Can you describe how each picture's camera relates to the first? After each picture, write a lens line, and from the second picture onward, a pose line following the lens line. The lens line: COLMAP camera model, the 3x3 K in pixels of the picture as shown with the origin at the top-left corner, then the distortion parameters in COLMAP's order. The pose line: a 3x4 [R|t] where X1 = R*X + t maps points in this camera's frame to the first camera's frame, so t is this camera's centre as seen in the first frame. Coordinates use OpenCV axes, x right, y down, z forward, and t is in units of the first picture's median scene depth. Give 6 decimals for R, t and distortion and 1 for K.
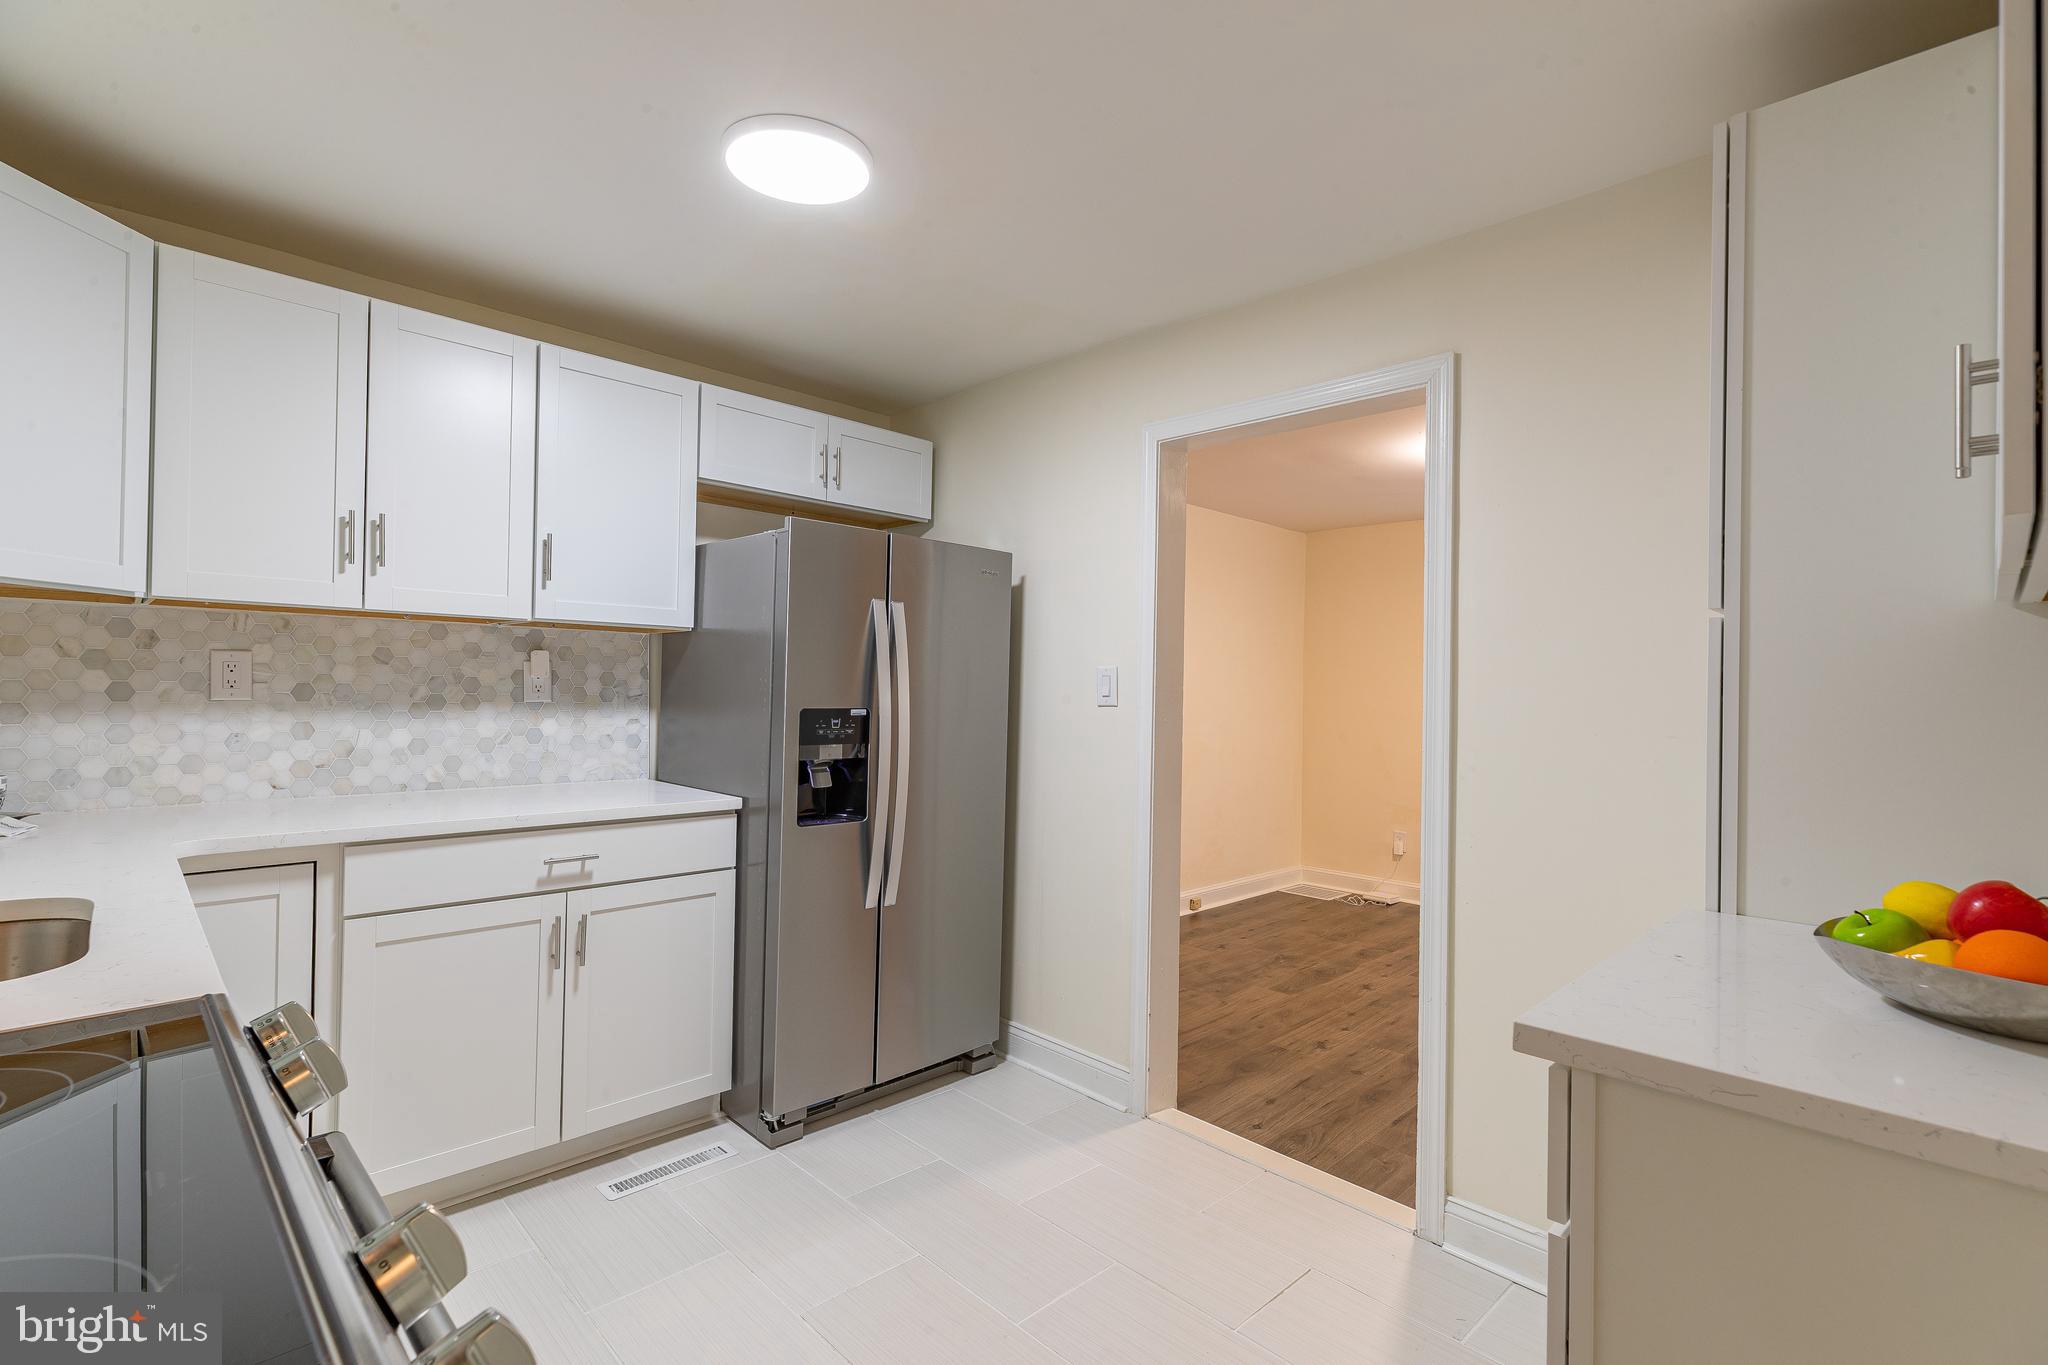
lens RADIAL K [[930.9, 0, 1008.9], [0, 930.9, 686.2], [0, 0, 1]] dist [0.006380, -0.002361]
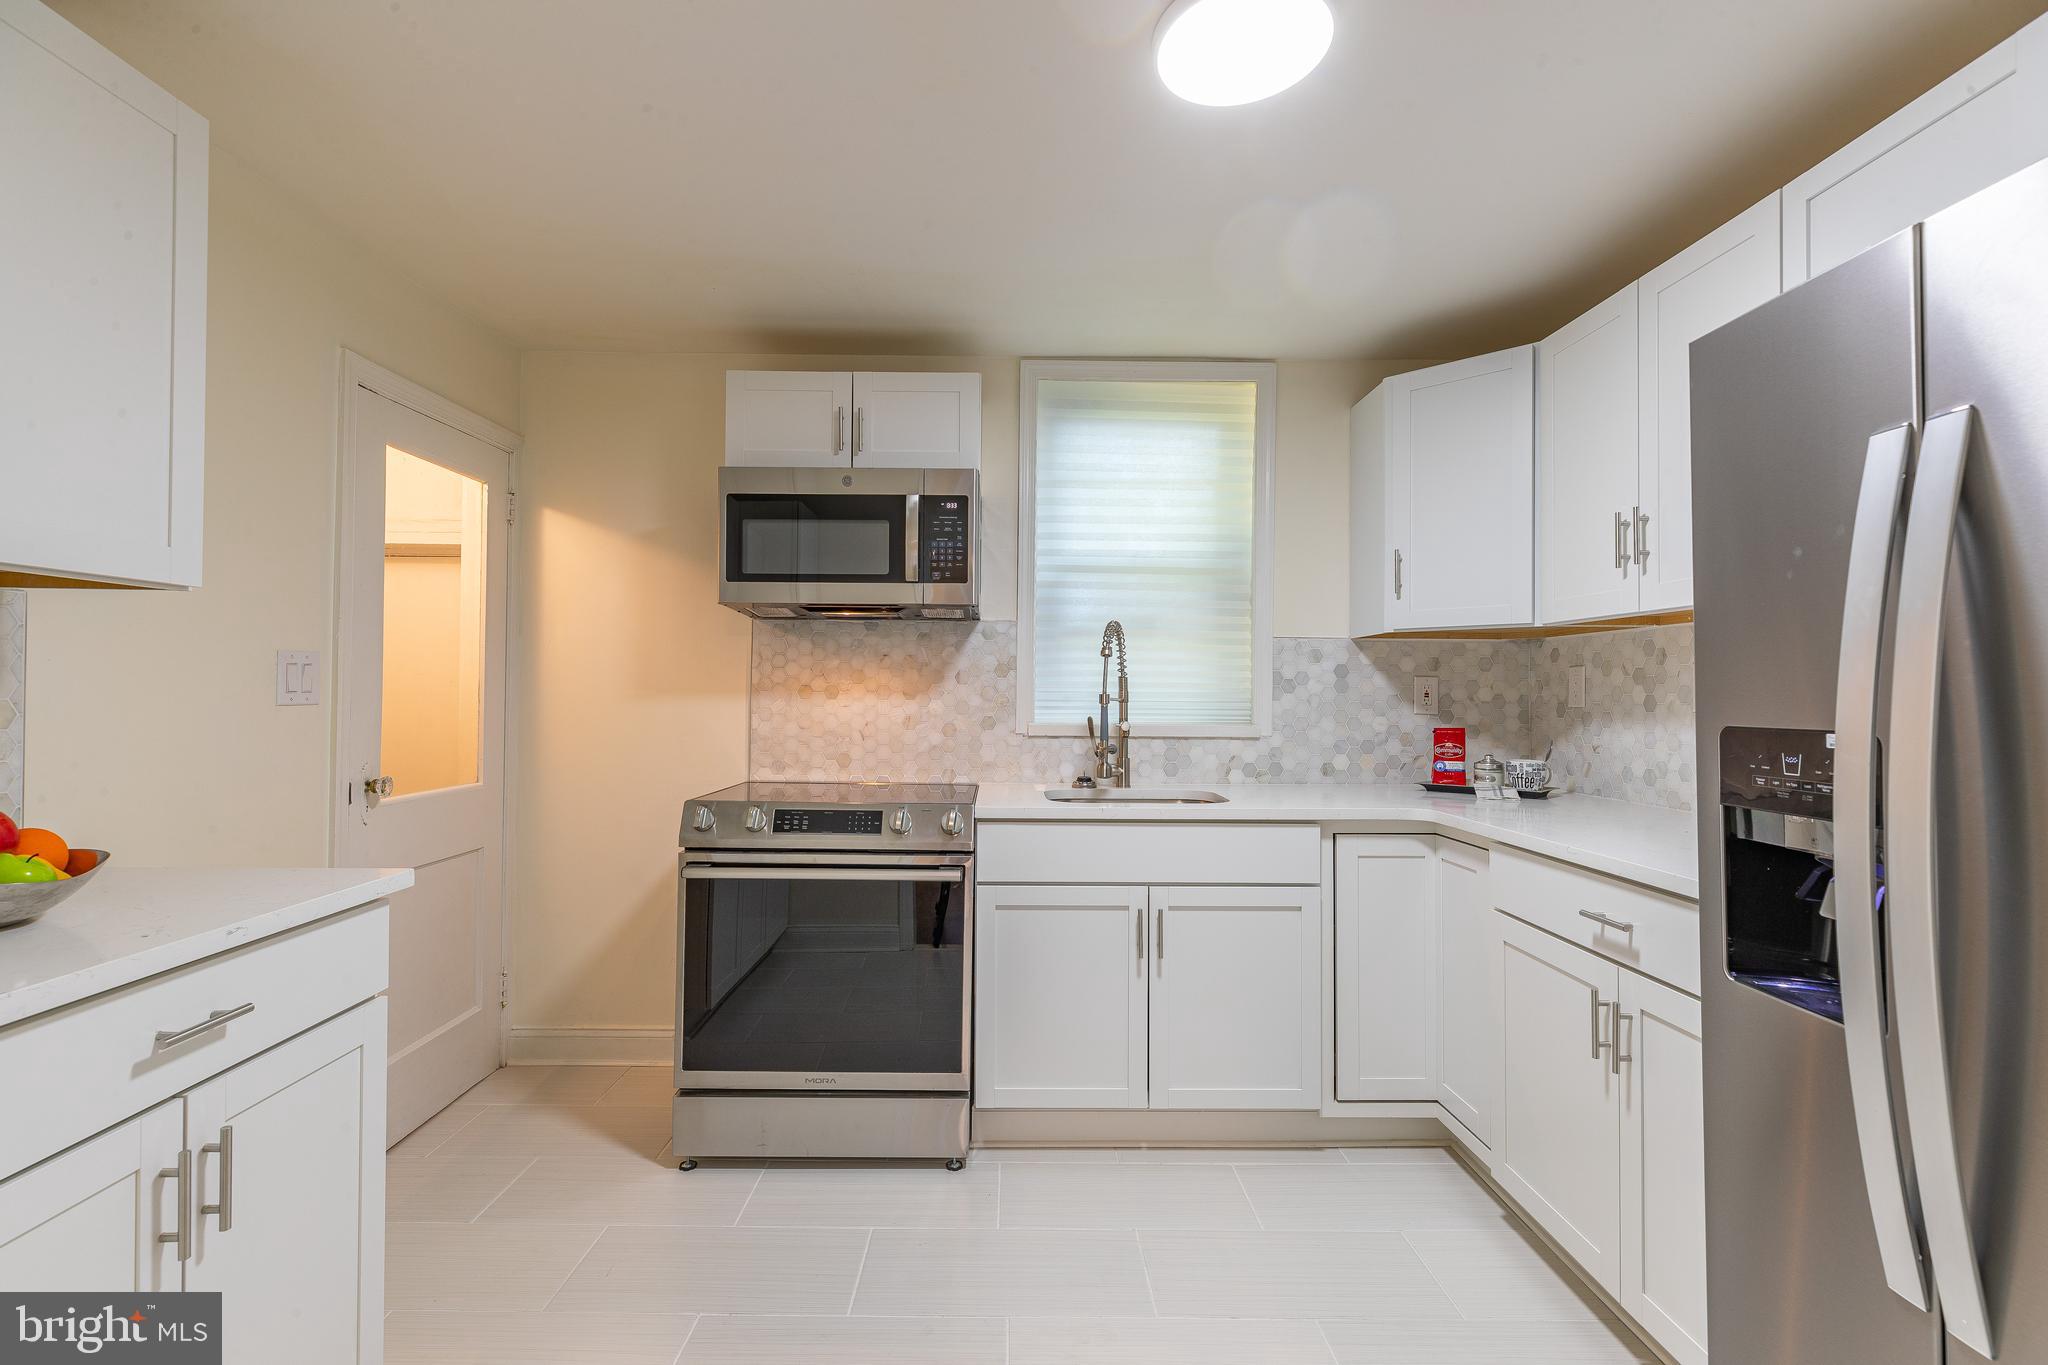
lens RADIAL K [[930.9, 0, 1016.3], [0, 930.9, 690.8], [0, 0, 1]] dist [0.006380, -0.002361]
pose [[-0.686649, -0.023567, -0.726607, 0.355722], [-0.014707, 0.999720, -0.018528, 0.019320], [0.726840, -0.002036, -0.686804, 1.026387]]
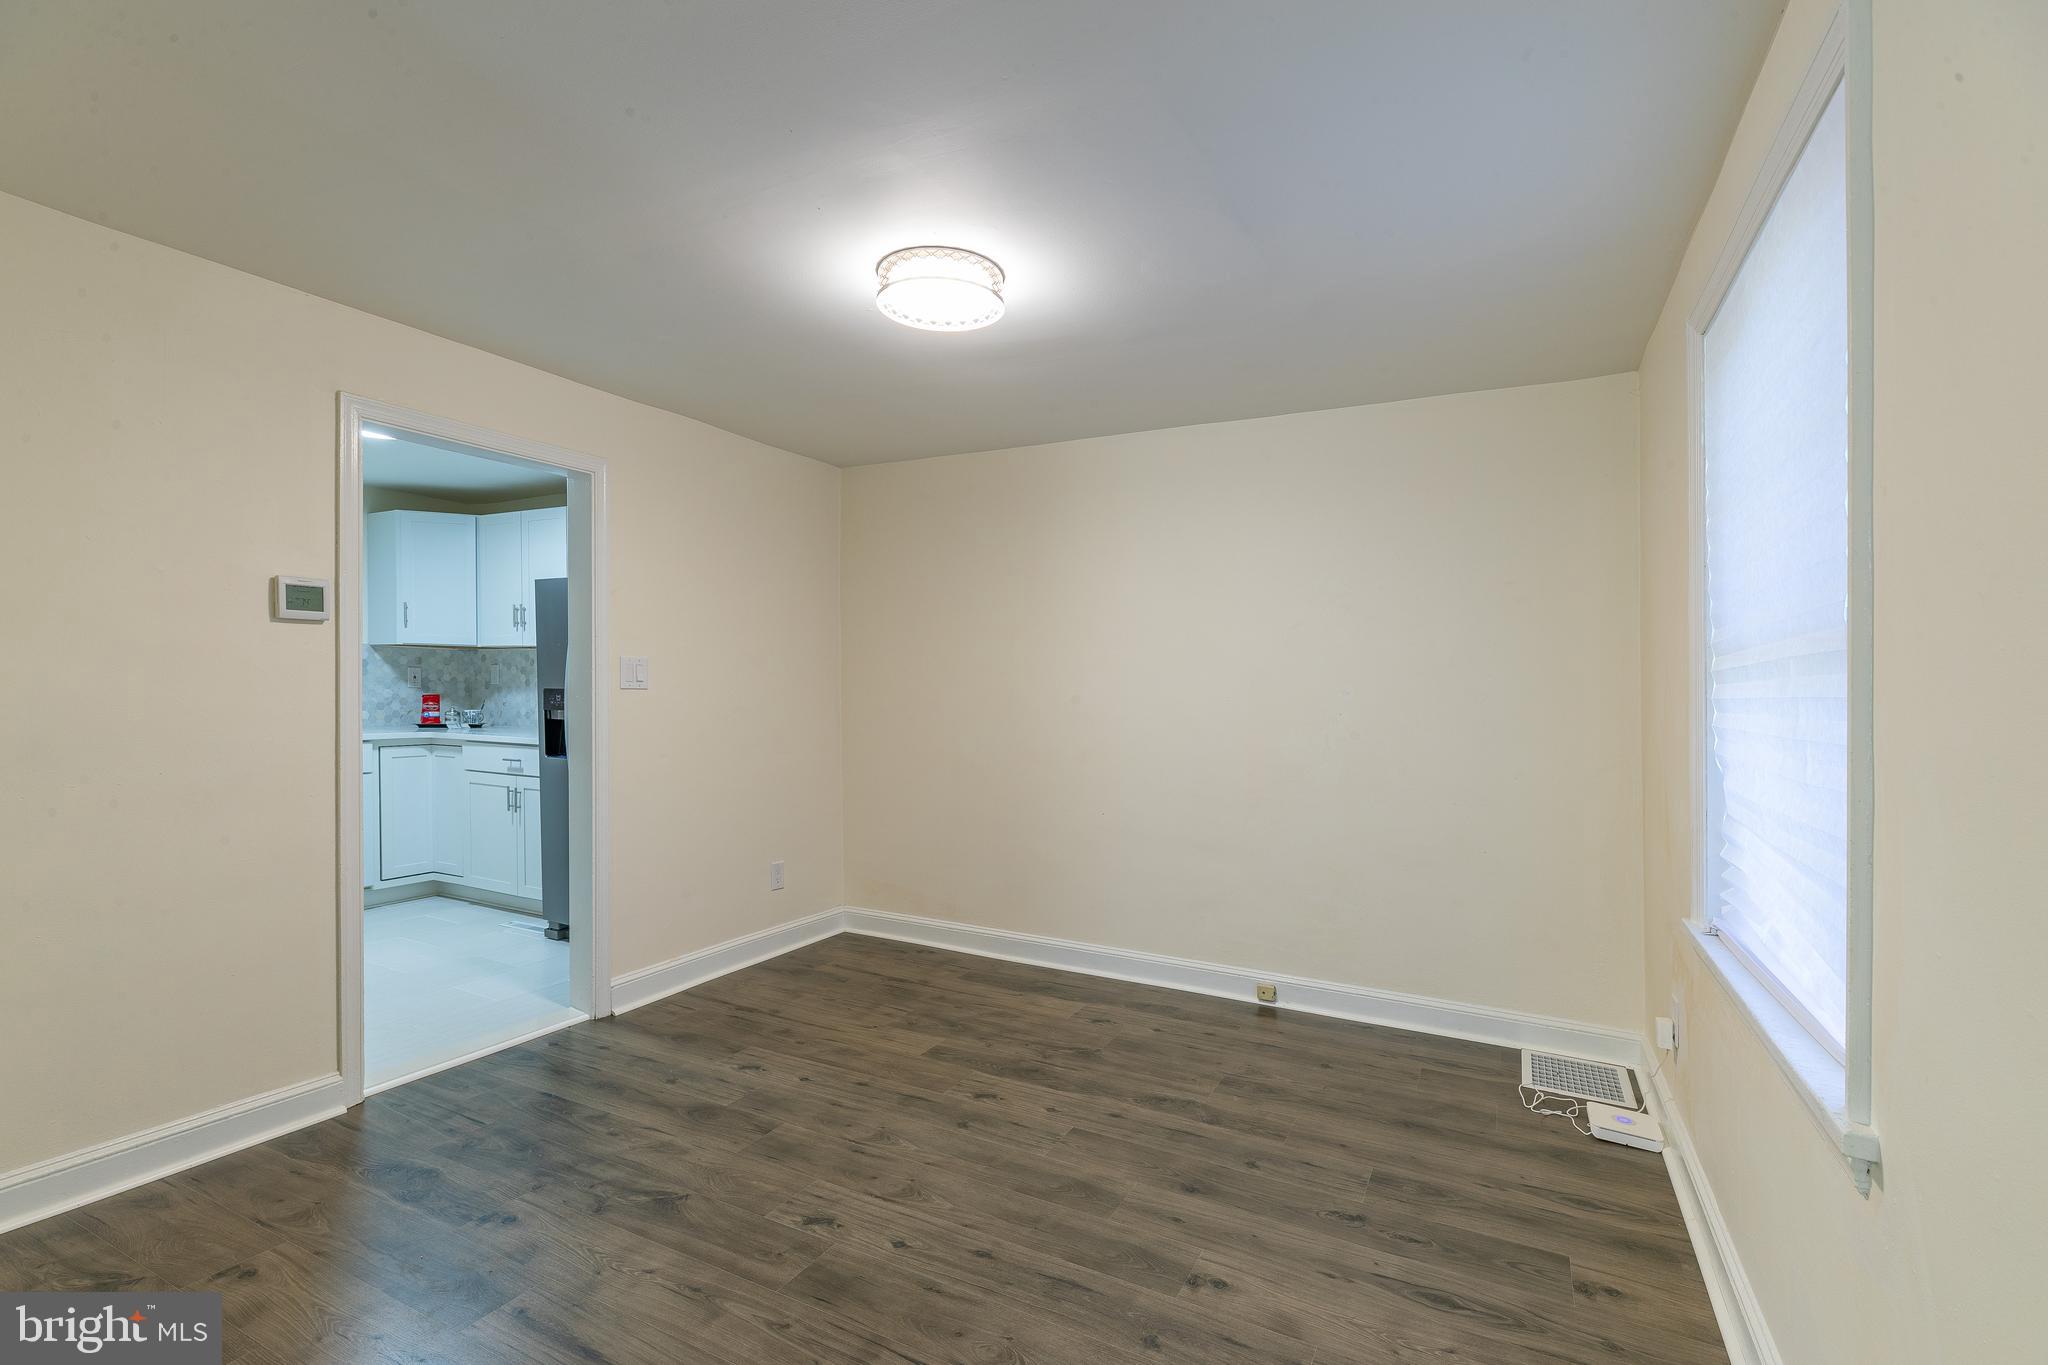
lens RADIAL K [[930.9, 0, 1015.7], [0, 930.9, 721.8], [0, 0, 1]] dist [0.006380, -0.002361]
pose [[0.310519, 0.021053, -0.950334, 1.624777], [-0.008613, 0.999776, 0.019334, 0.044063], [0.950528, 0.002181, 0.310630, 1.246126]]
